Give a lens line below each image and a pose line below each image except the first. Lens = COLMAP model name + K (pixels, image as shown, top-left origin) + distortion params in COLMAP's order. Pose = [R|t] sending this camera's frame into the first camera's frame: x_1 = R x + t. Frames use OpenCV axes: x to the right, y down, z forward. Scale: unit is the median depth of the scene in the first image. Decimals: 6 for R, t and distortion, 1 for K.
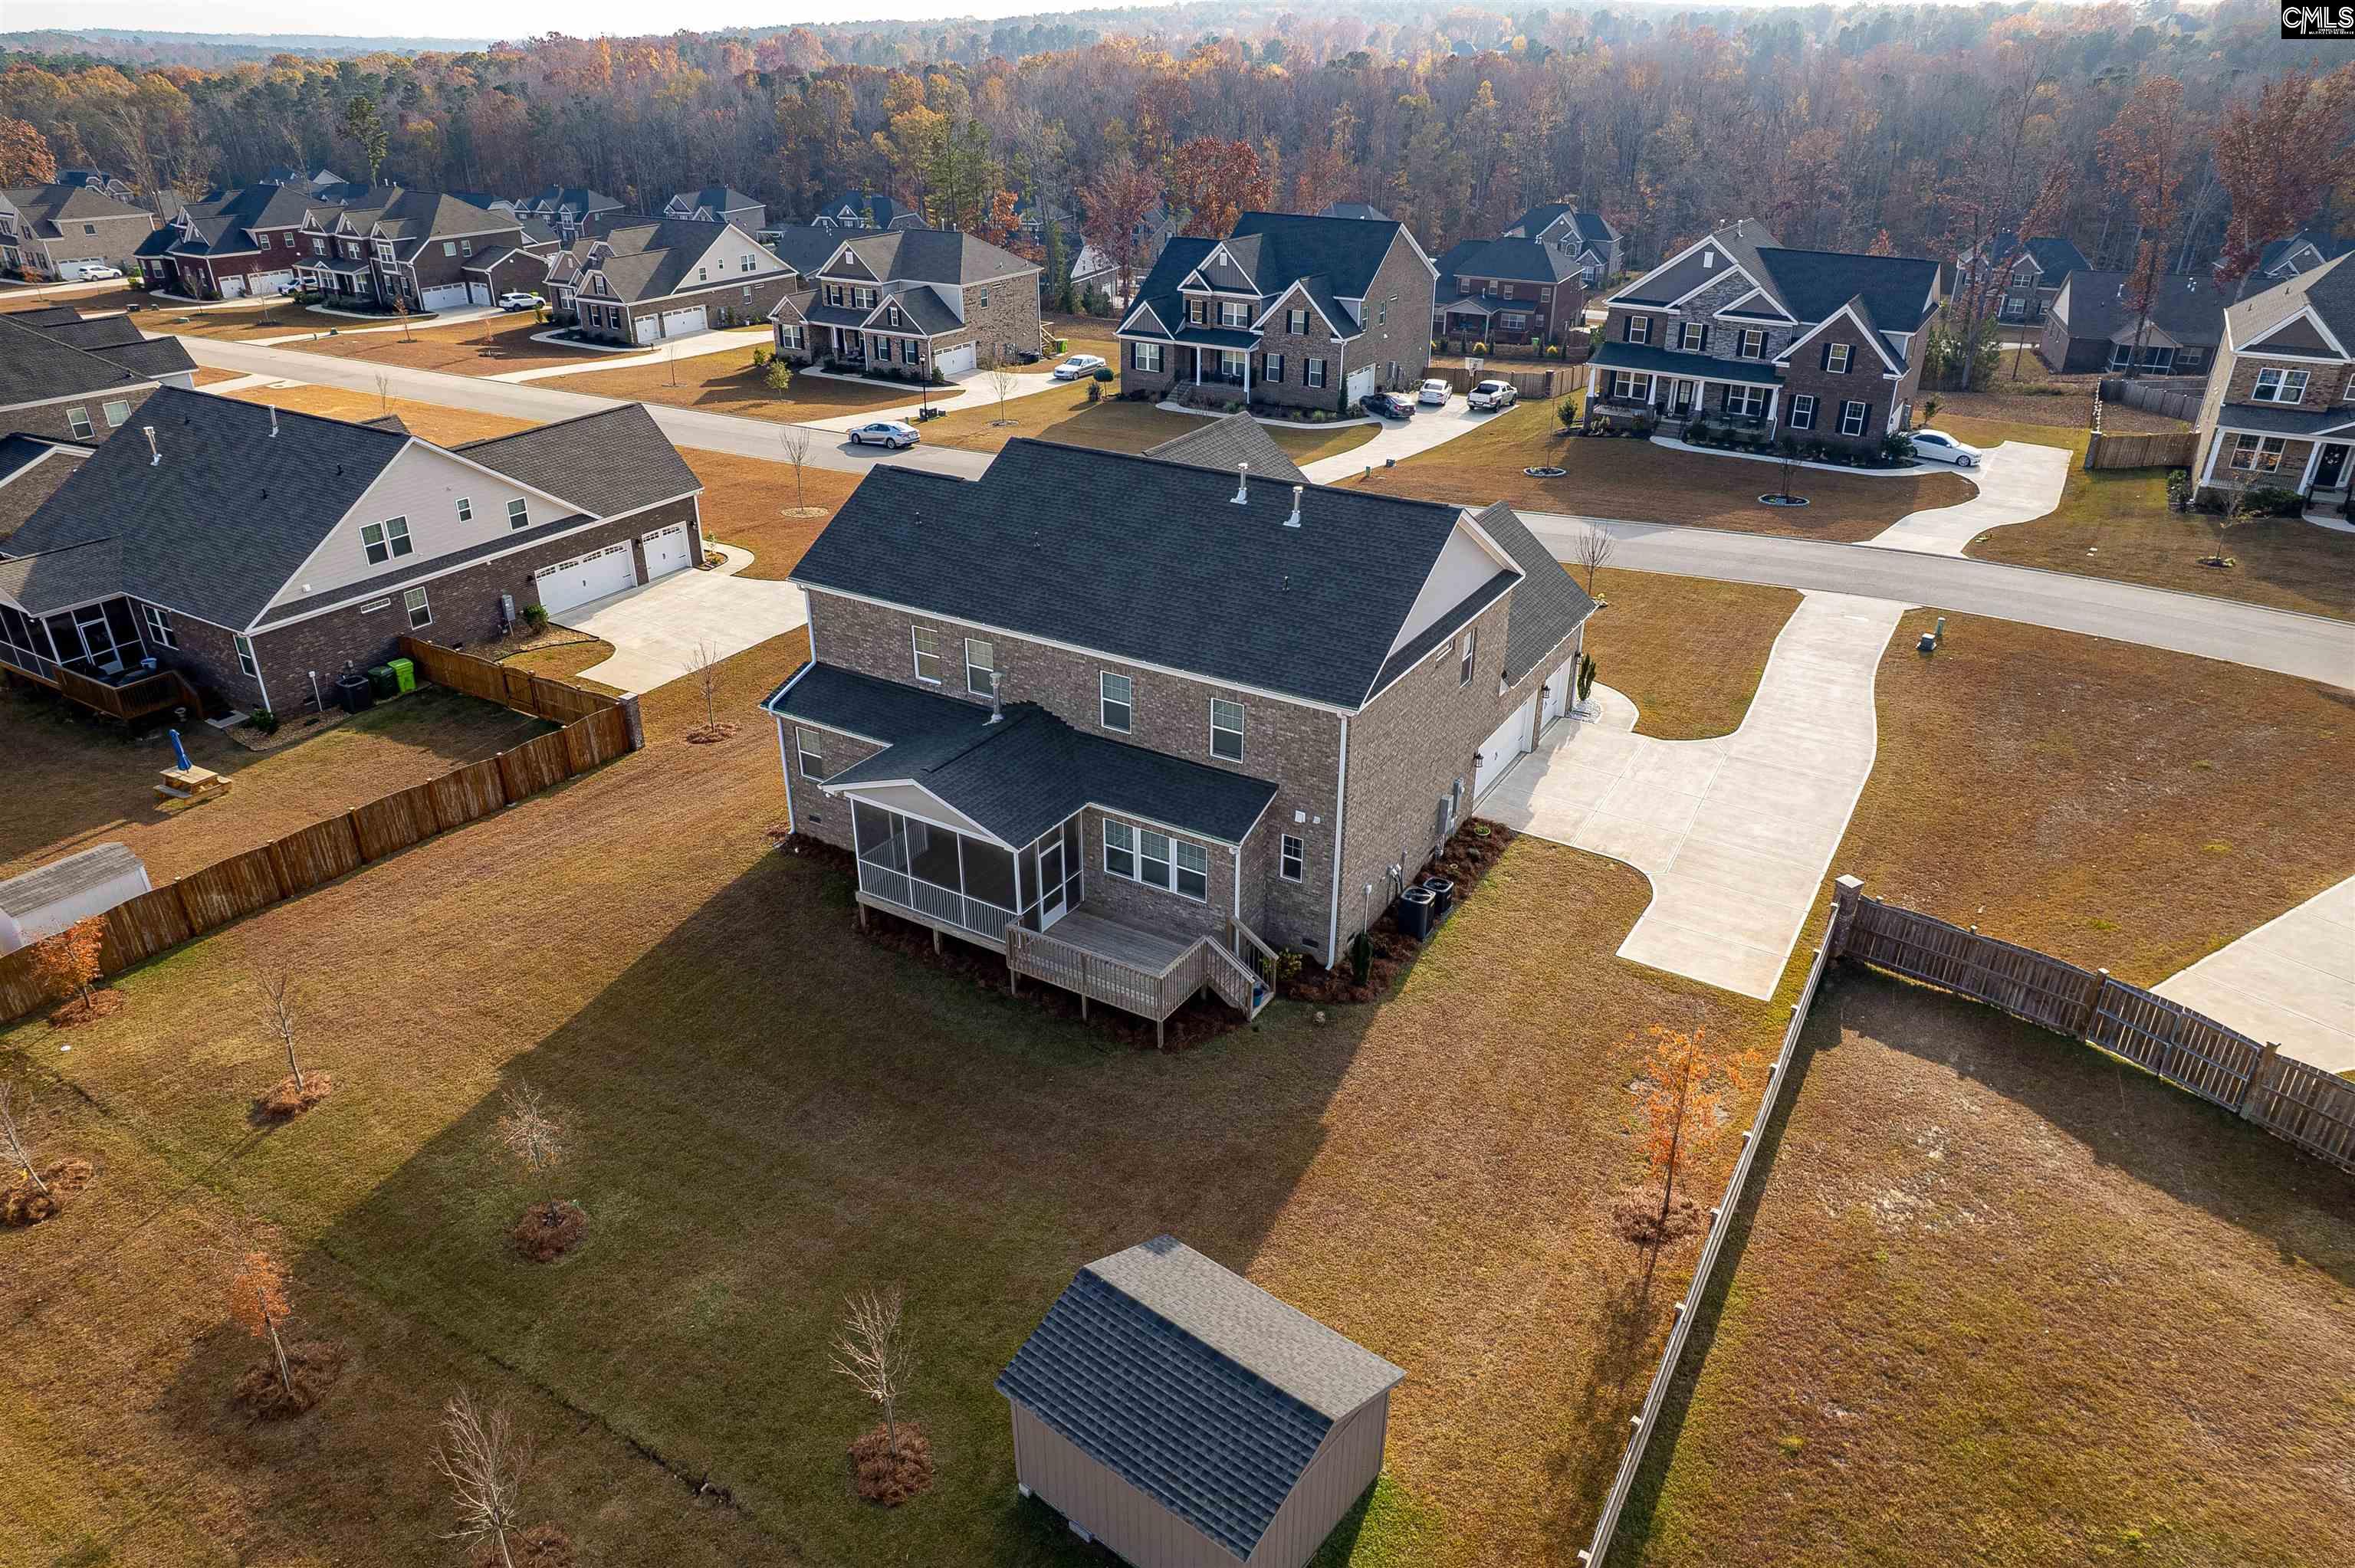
lens RADIAL K [[1503.8, 0, 1182.2], [0, 1503.8, 787.7], [0, 0, 1]] dist [-0.072593, 0.068636]
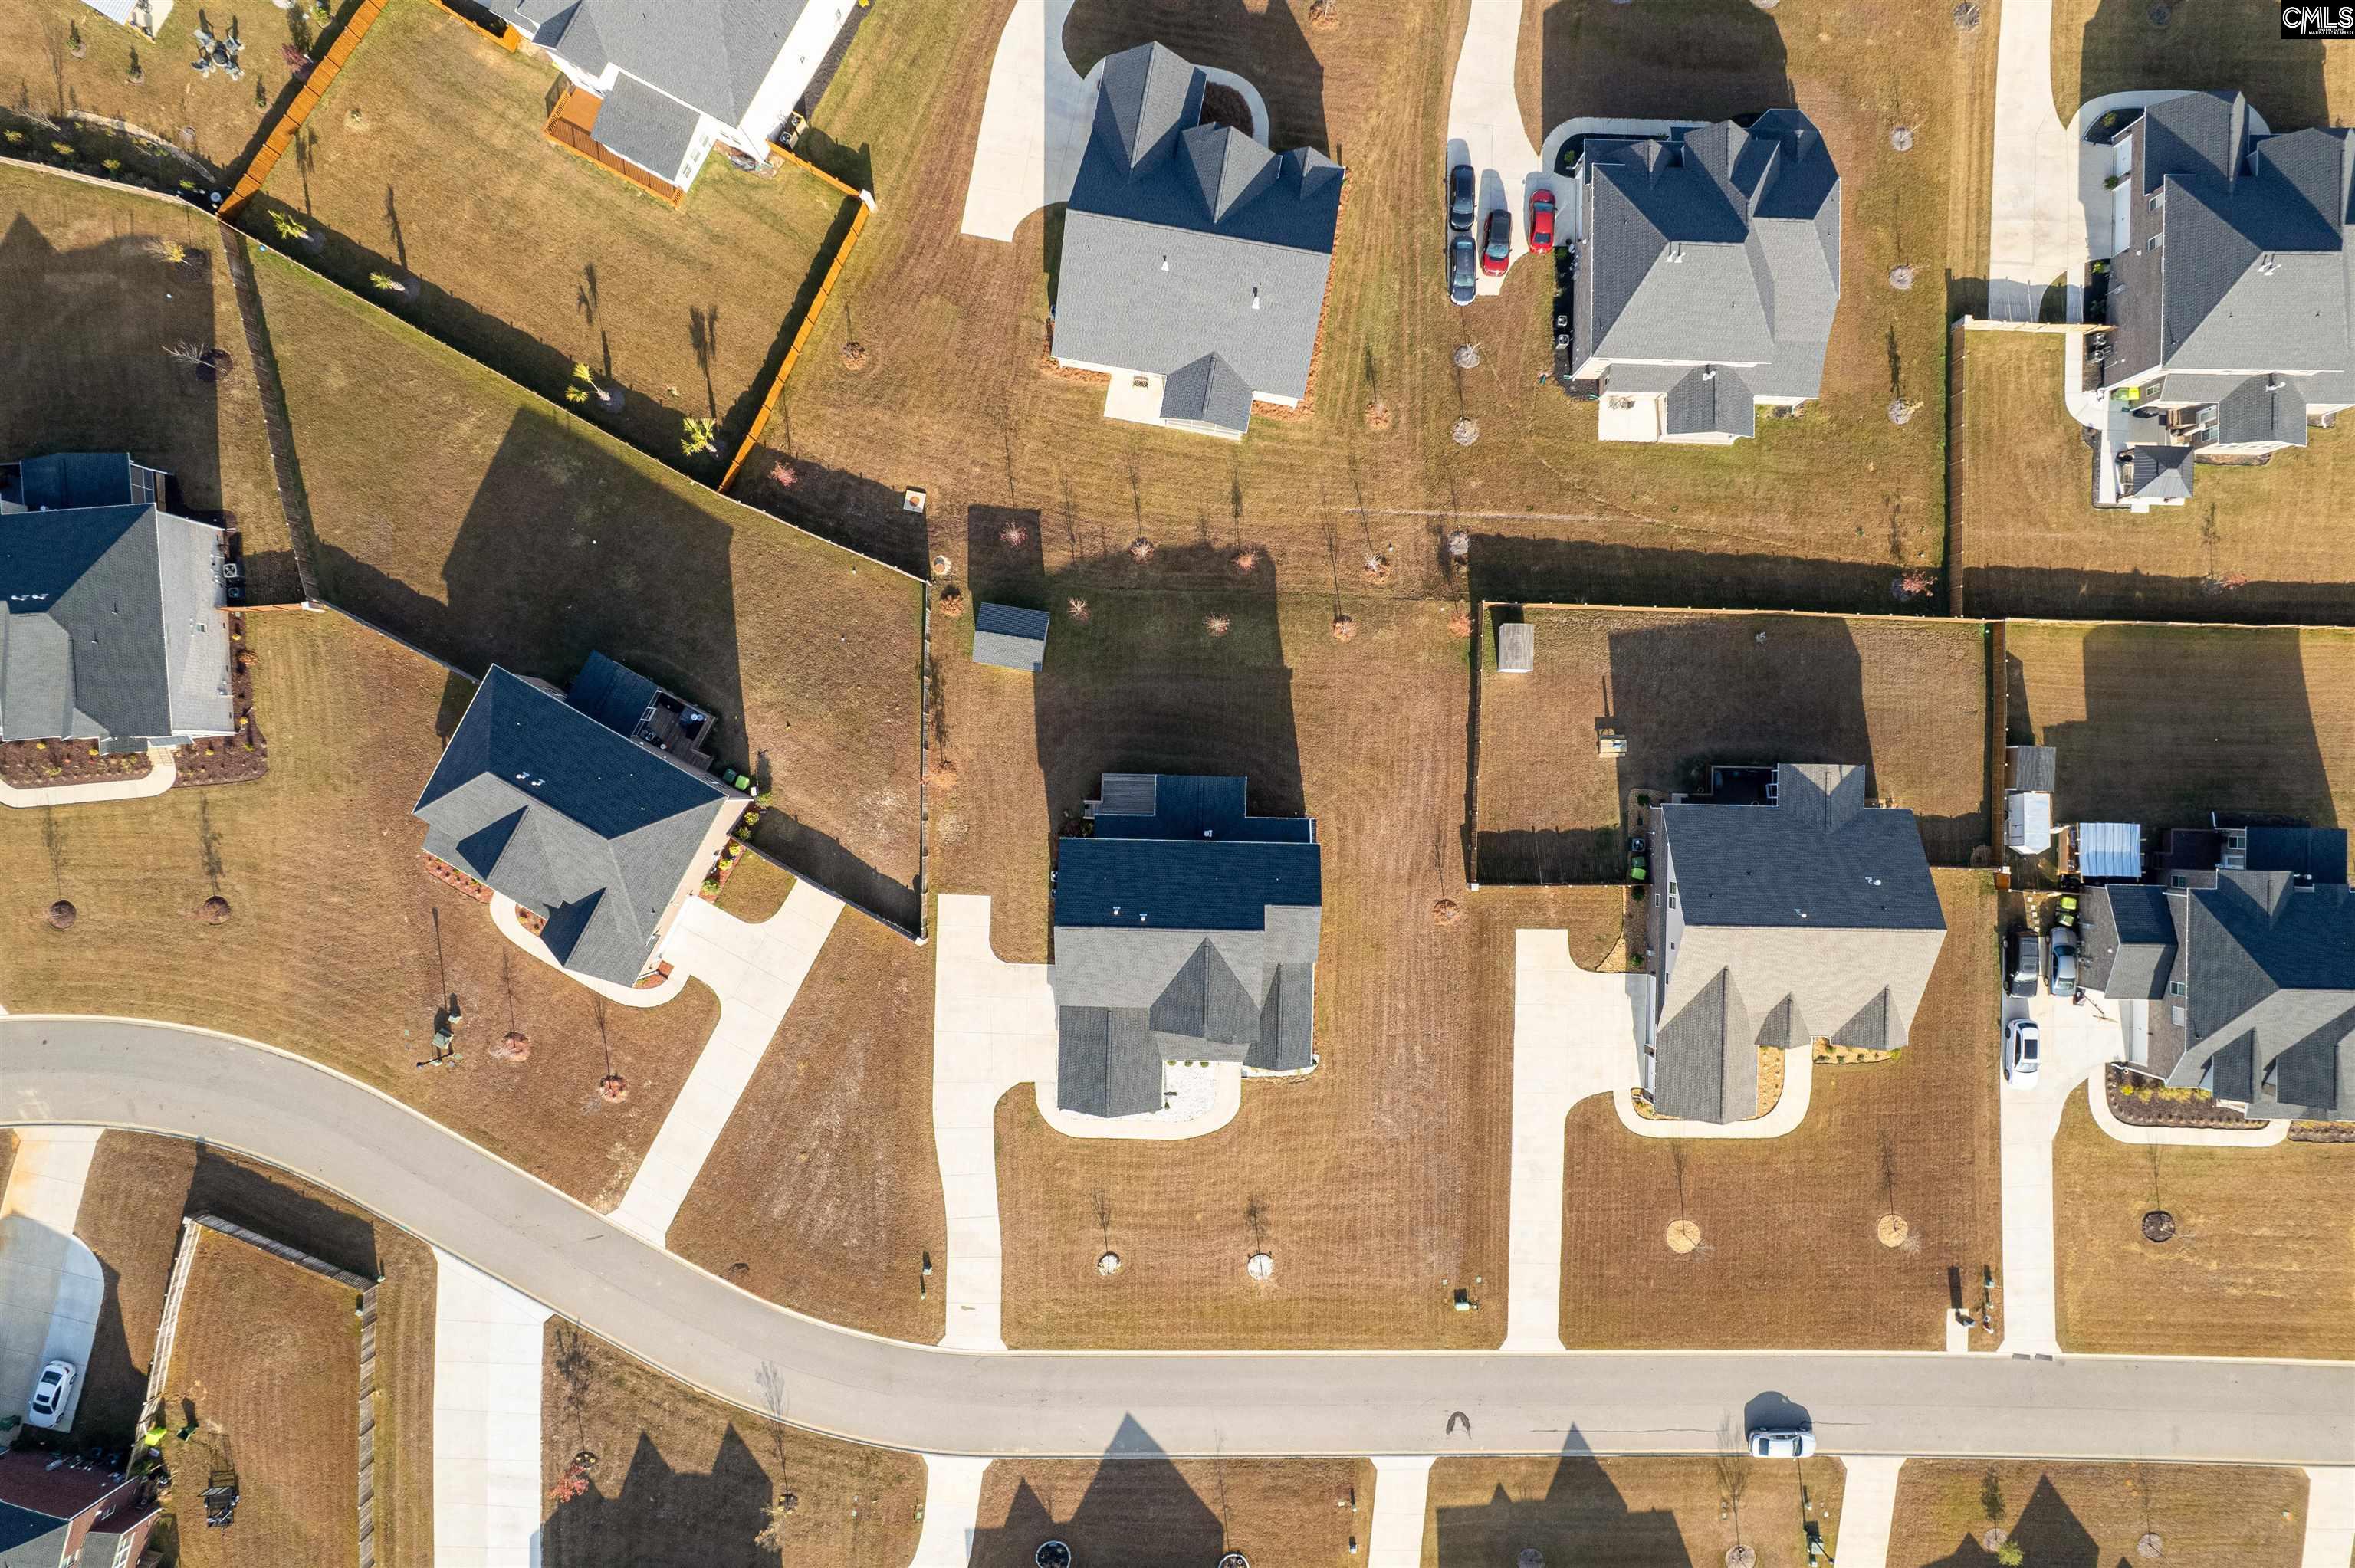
lens RADIAL K [[1503.8, 0, 1182.2], [0, 1503.8, 787.7], [0, 0, 1]] dist [-0.072593, 0.068636]
pose [[-0.866117, 0.499321, -0.022801, -0.027950], [-0.244120, -0.382762, 0.891010, -1.097173], [0.436172, 0.777285, 0.453411, -0.131759]]
